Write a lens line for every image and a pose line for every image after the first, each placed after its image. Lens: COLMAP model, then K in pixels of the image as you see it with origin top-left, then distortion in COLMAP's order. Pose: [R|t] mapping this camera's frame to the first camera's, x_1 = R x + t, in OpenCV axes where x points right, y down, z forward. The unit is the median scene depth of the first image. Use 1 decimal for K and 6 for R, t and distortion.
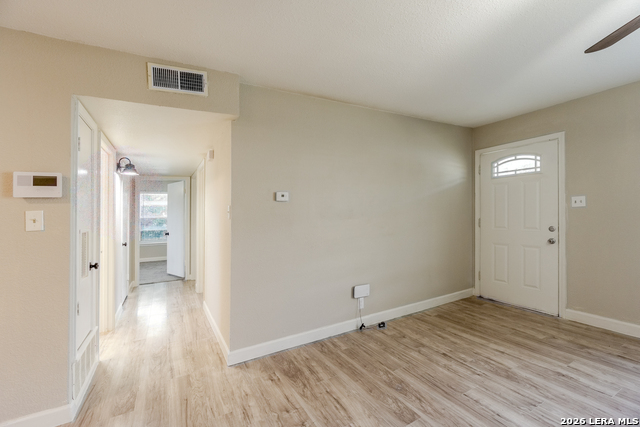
lens RADIAL K [[279.1, 0, 319.5], [0, 279.1, 210.9], [0, 0, 1]] dist [0.000707, 0.000148]
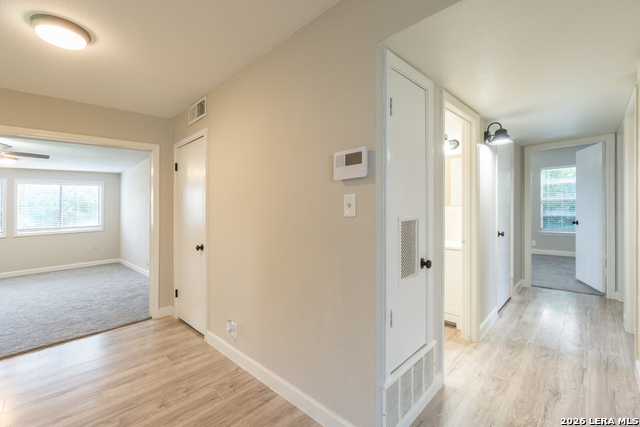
lens RADIAL K [[280.7, 0, 326.4], [0, 280.7, 201.8], [0, 0, 1]] dist [-0.001727, -0.000284]
pose [[0.293961, 0.002673, -0.955814, -0.090596], [0.029099, 0.999508, 0.011745, 0.005680], [0.955374, -0.031265, 0.293738, 0.318842]]
